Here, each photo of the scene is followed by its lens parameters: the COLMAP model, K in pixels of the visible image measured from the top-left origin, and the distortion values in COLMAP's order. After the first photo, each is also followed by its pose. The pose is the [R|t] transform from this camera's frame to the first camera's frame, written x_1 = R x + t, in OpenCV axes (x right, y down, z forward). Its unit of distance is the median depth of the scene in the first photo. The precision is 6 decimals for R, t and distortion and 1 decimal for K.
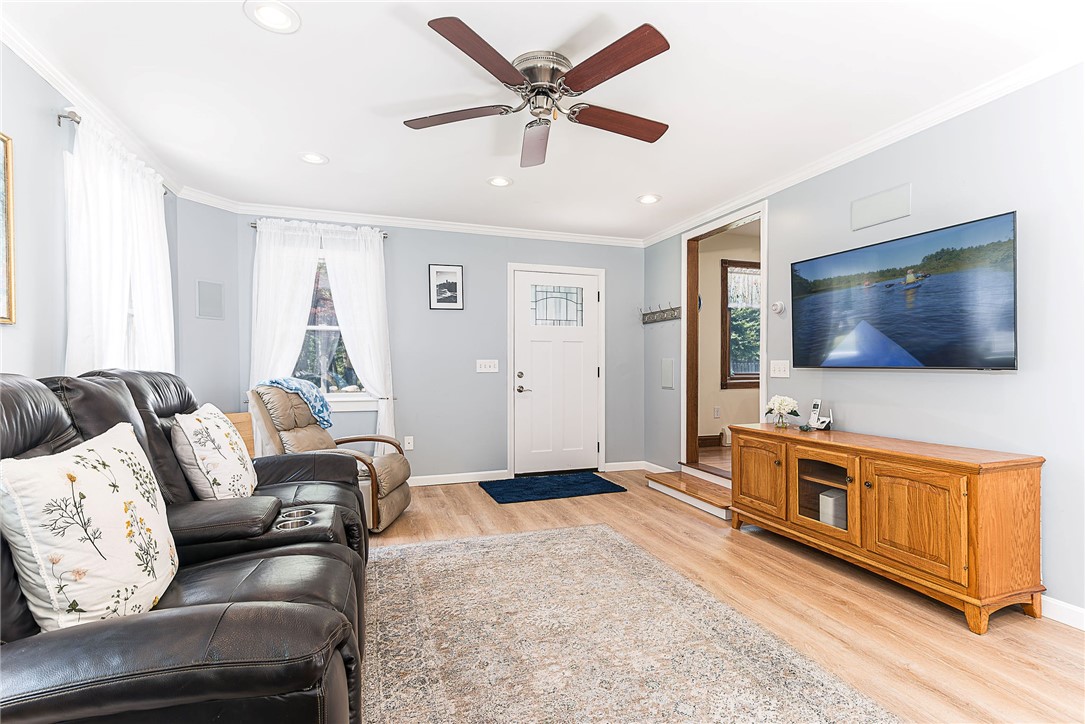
lens RADIAL K [[501.2, 0, 539.6], [0, 501.2, 366.8], [0, 0, 1]] dist [0.012218, -0.000615]
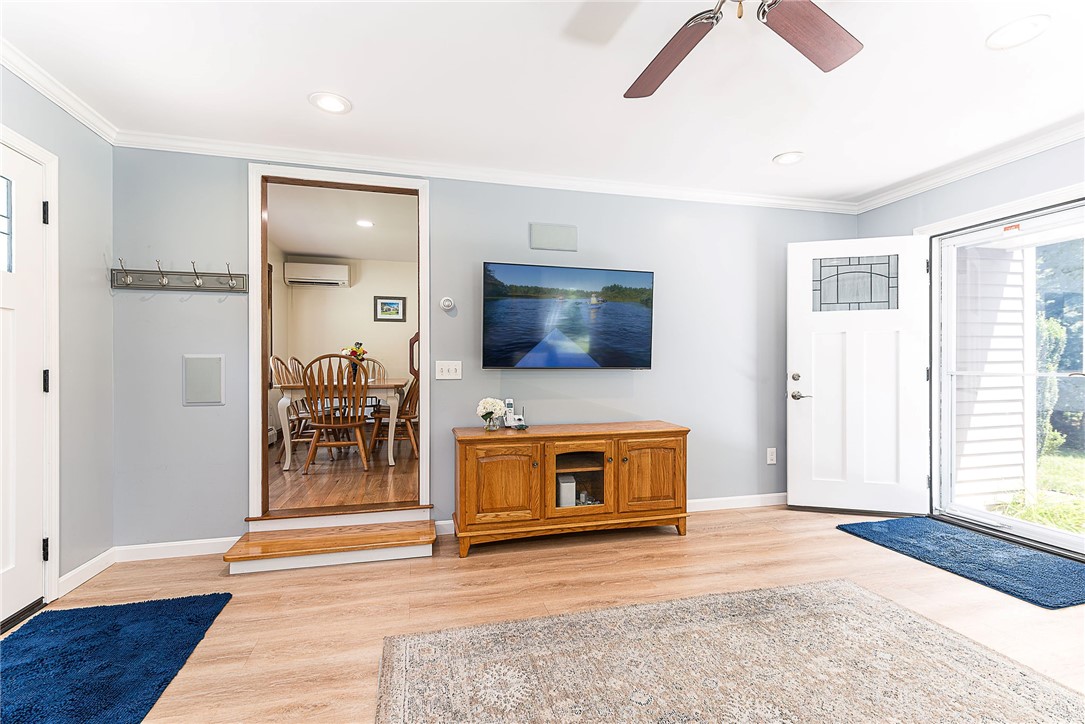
lens RADIAL K [[501.2, 0, 541.5], [0, 501.2, 358.6], [0, 0, 1]] dist [0.012218, -0.000615]
pose [[0.080149, 0.011430, 0.996717, -0.547711], [0.001056, 0.999933, -0.011552, -0.007309], [-0.996782, 0.001979, 0.080131, 0.958349]]
